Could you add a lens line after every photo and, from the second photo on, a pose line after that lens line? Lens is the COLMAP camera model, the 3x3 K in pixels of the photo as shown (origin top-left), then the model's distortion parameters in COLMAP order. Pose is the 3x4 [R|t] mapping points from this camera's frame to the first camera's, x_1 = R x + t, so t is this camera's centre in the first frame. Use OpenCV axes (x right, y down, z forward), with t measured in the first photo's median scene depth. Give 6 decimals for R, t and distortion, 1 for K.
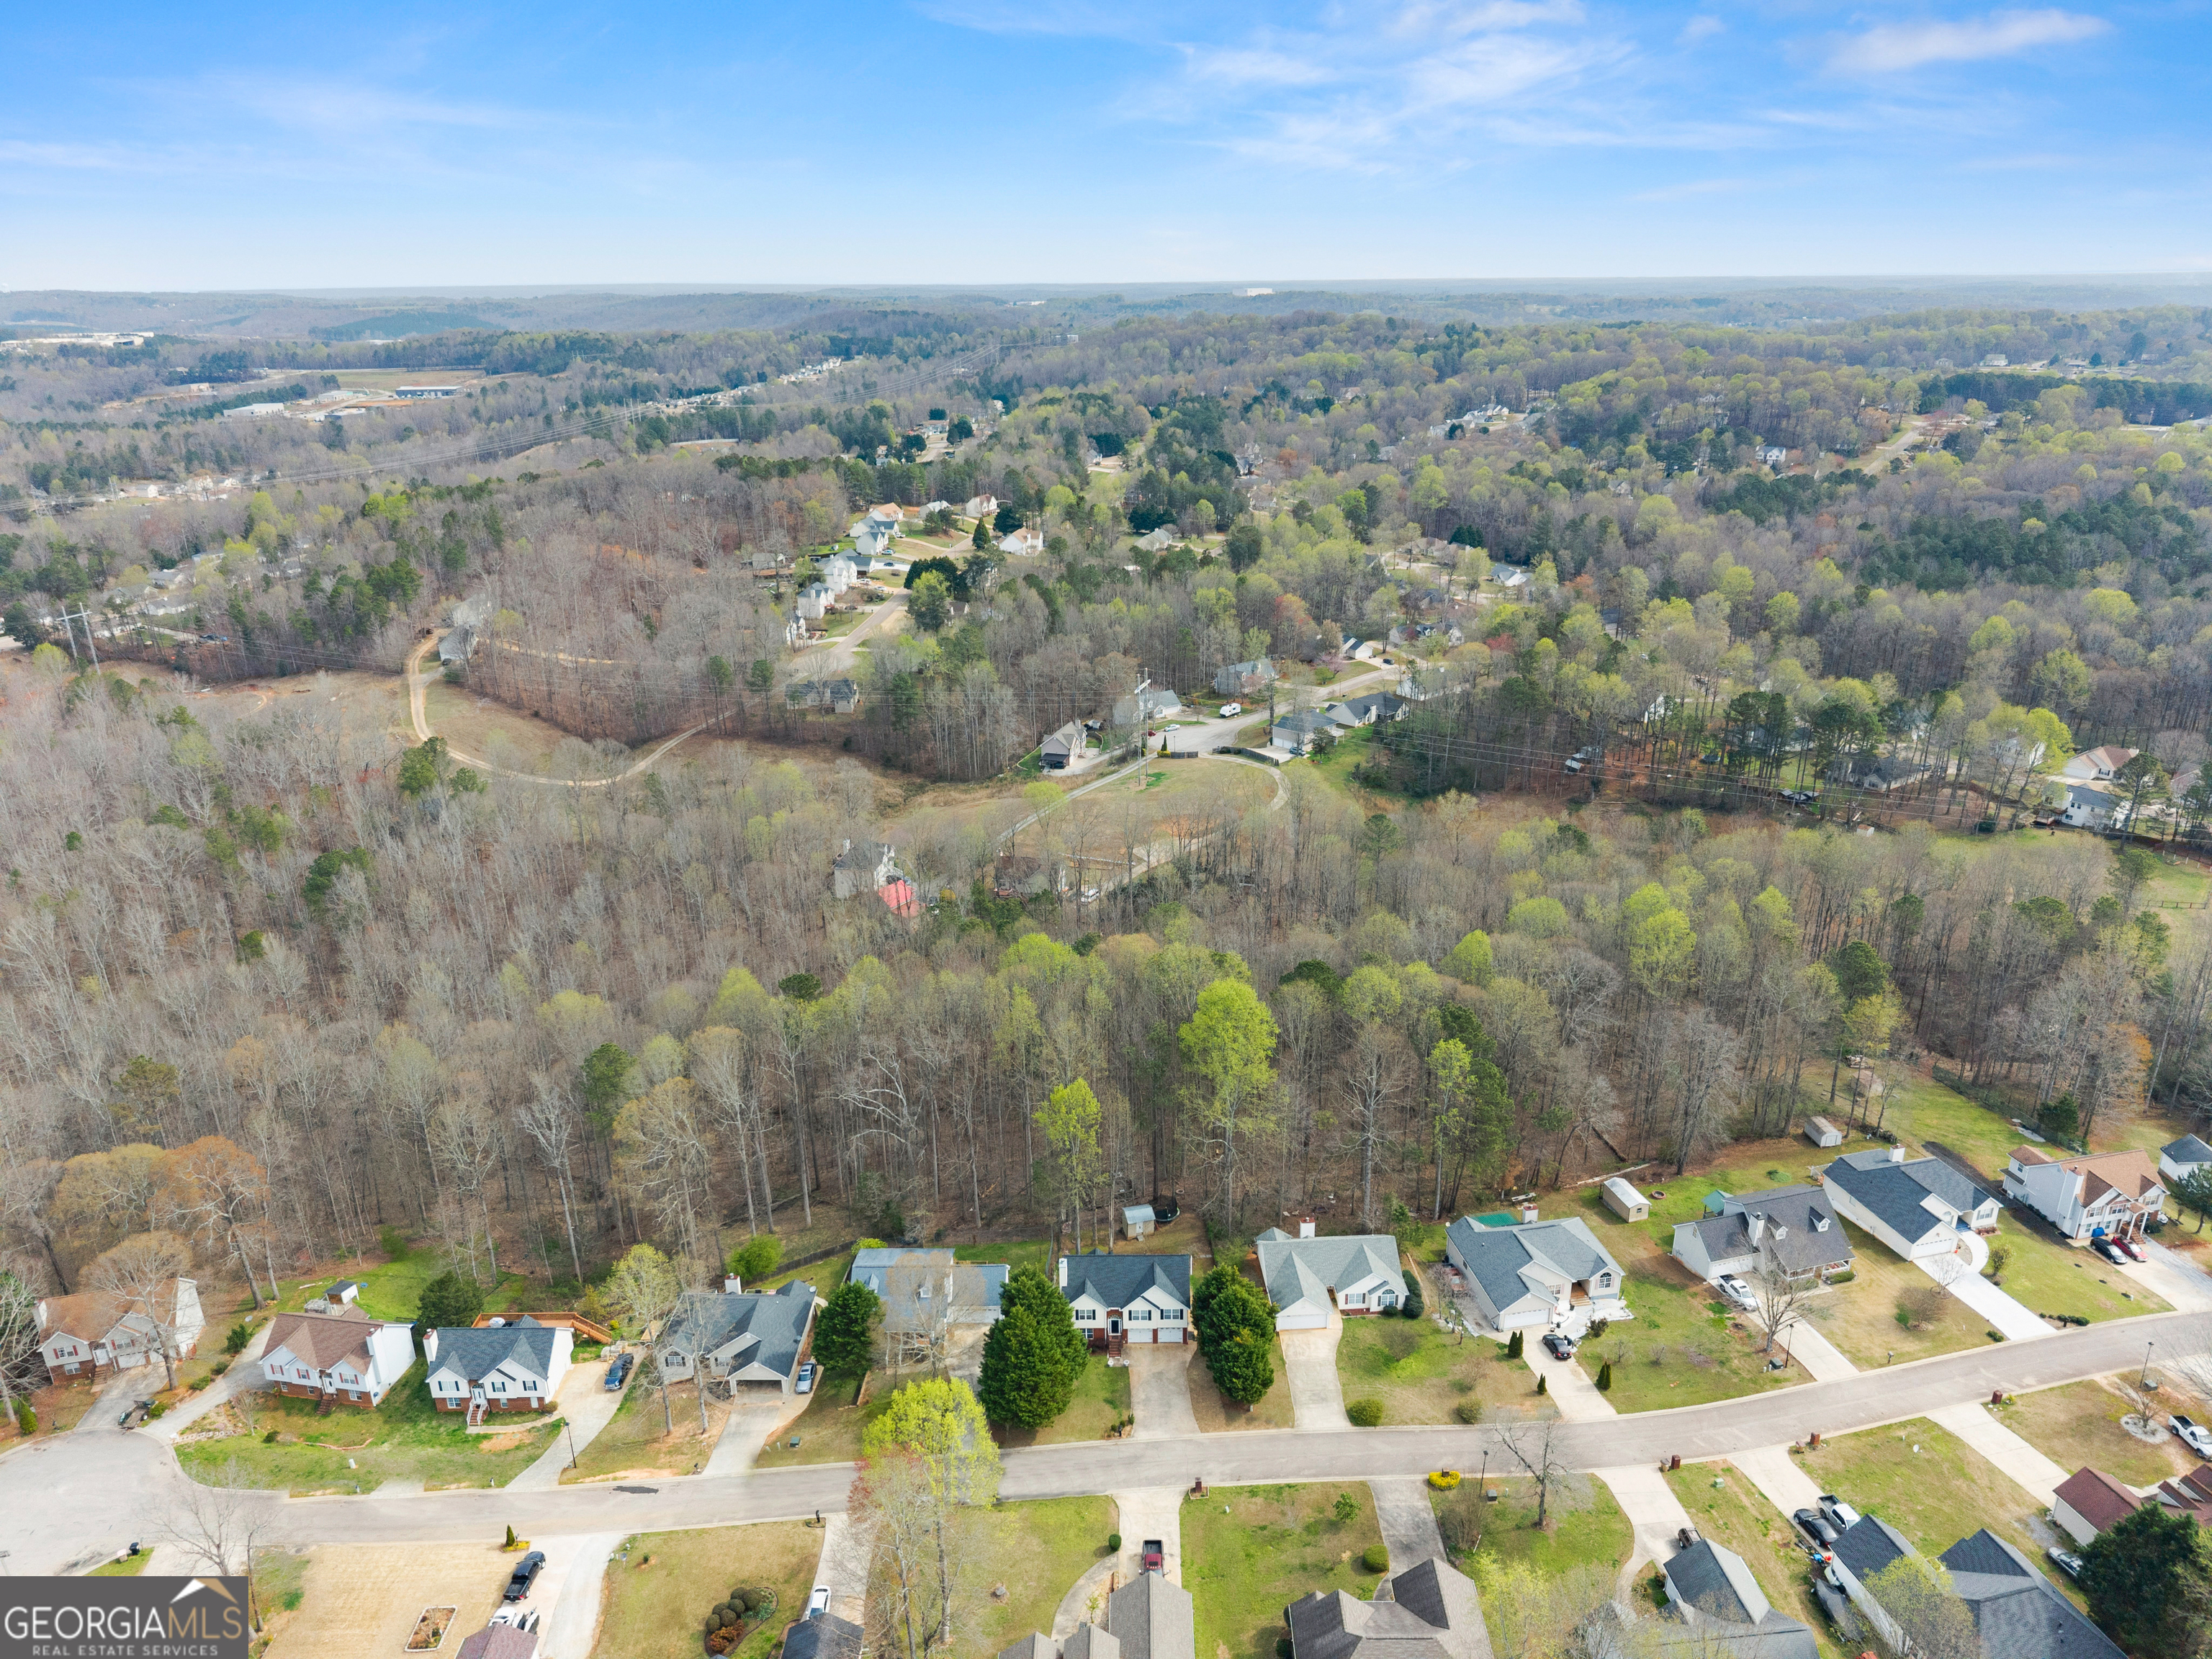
lens RADIAL K [[1475.1, 0, 1111.2], [0, 1475.1, 829.7], [0, 0, 1]] dist [-0.003528, -0.000856]
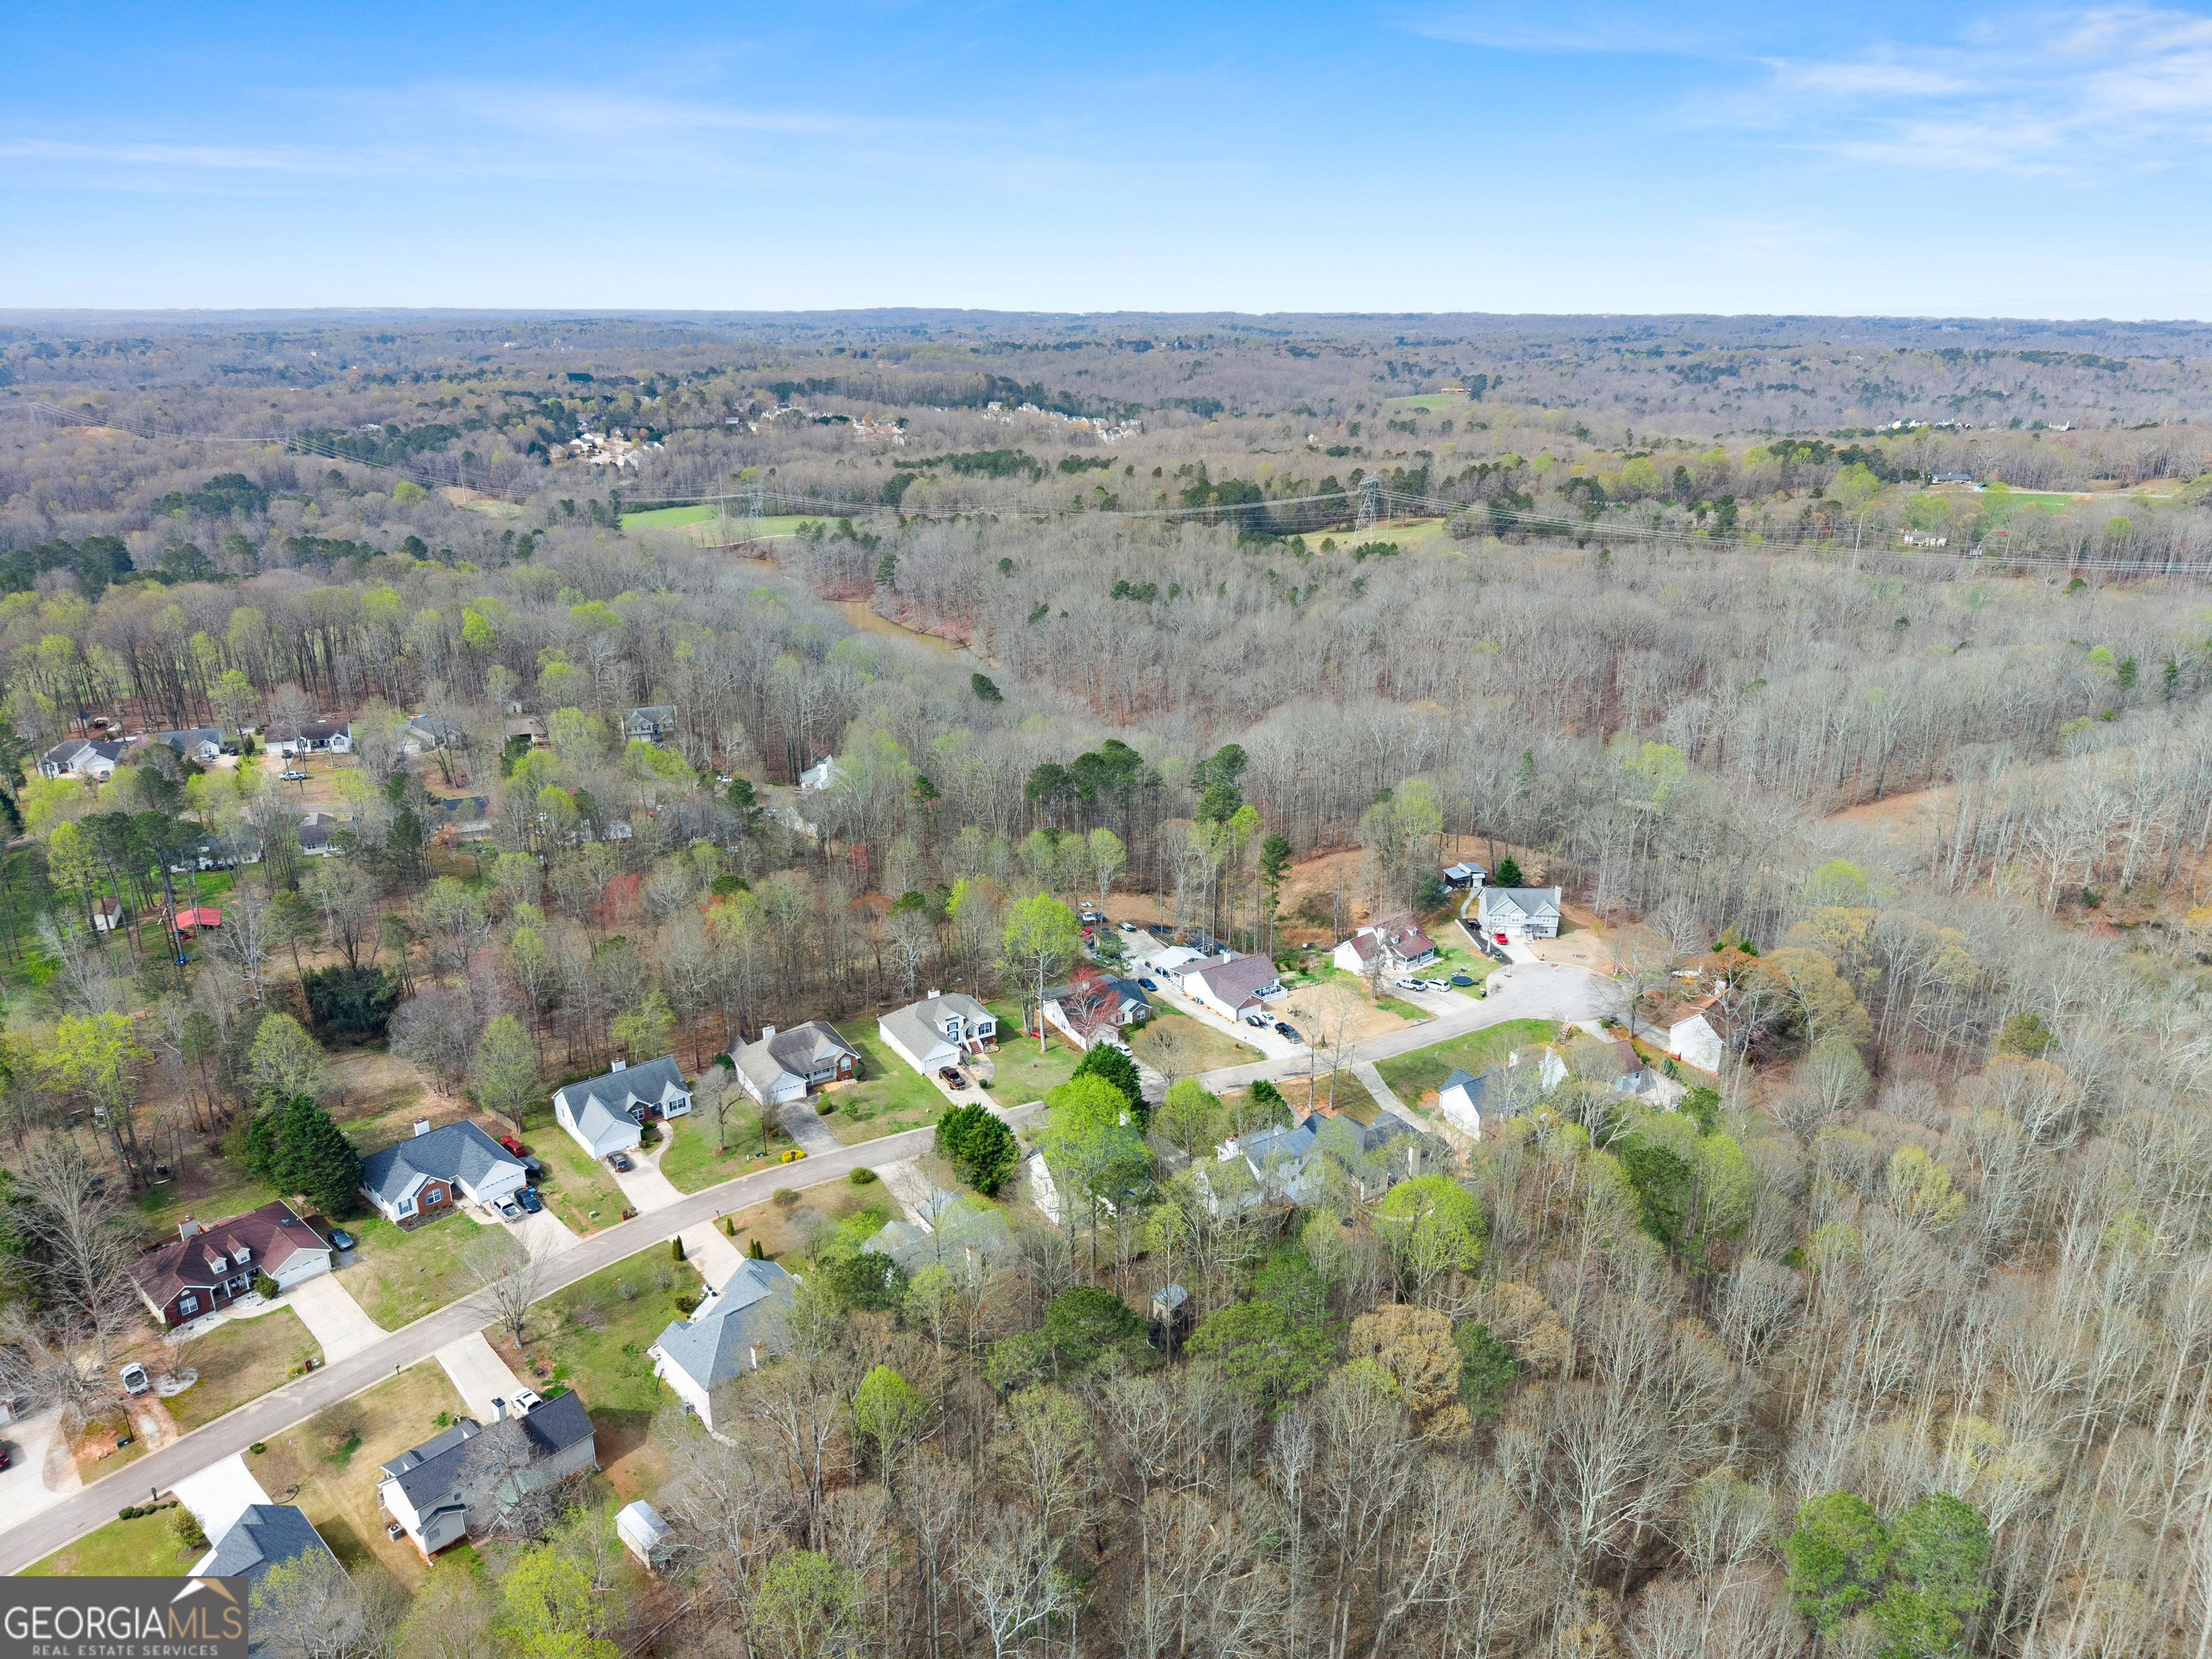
lens RADIAL K [[1424.7, 0, 1109.8], [0, 1424.7, 909.1], [0, 0, 1]] dist [0.032266, -0.039524]
pose [[-0.843448, 0.214598, -0.492486, 0.552786], [-0.181307, 0.749247, 0.636991, -0.612890], [0.505690, 0.626560, -0.593043, 1.693854]]
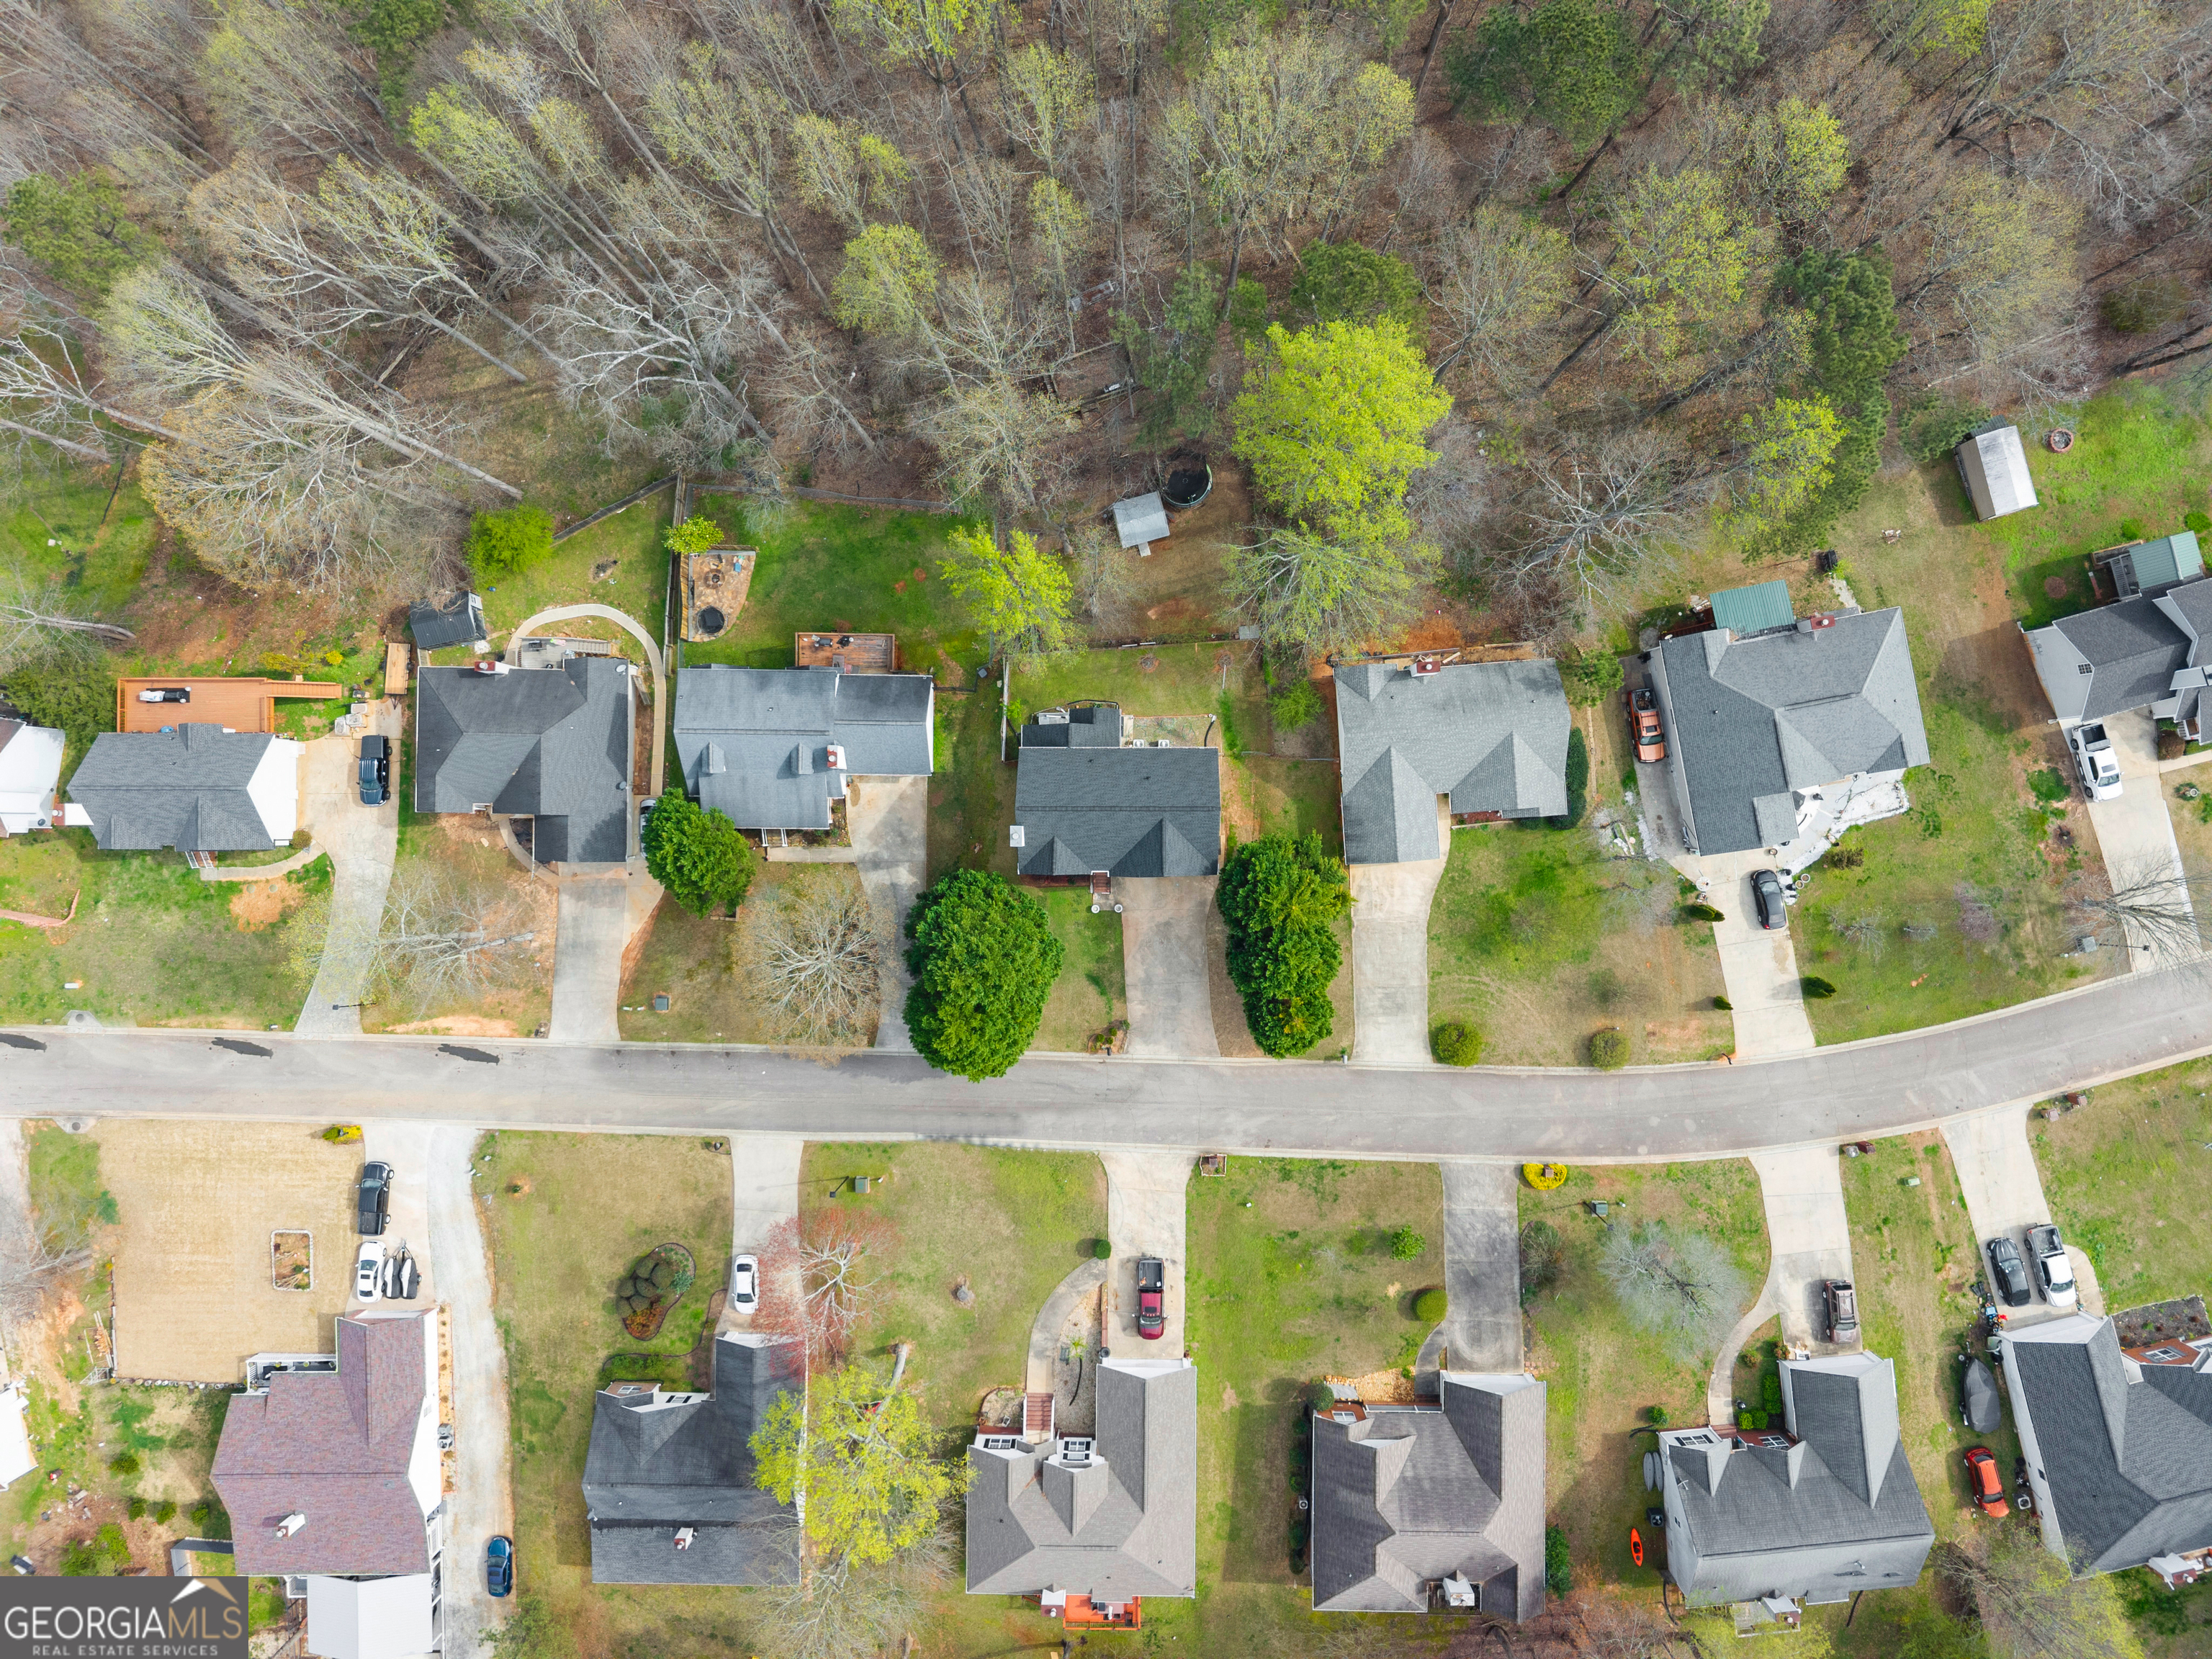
lens RADIAL K [[1424.7, 0, 1109.8], [0, 1424.7, 909.1], [0, 0, 1]] dist [0.032266, -0.039524]
pose [[0.999978, -0.006331, -0.002050, 0.008112], [0.004115, 0.346140, 0.938174, -0.267098], [-0.005230, -0.938162, 0.346158, 0.819392]]
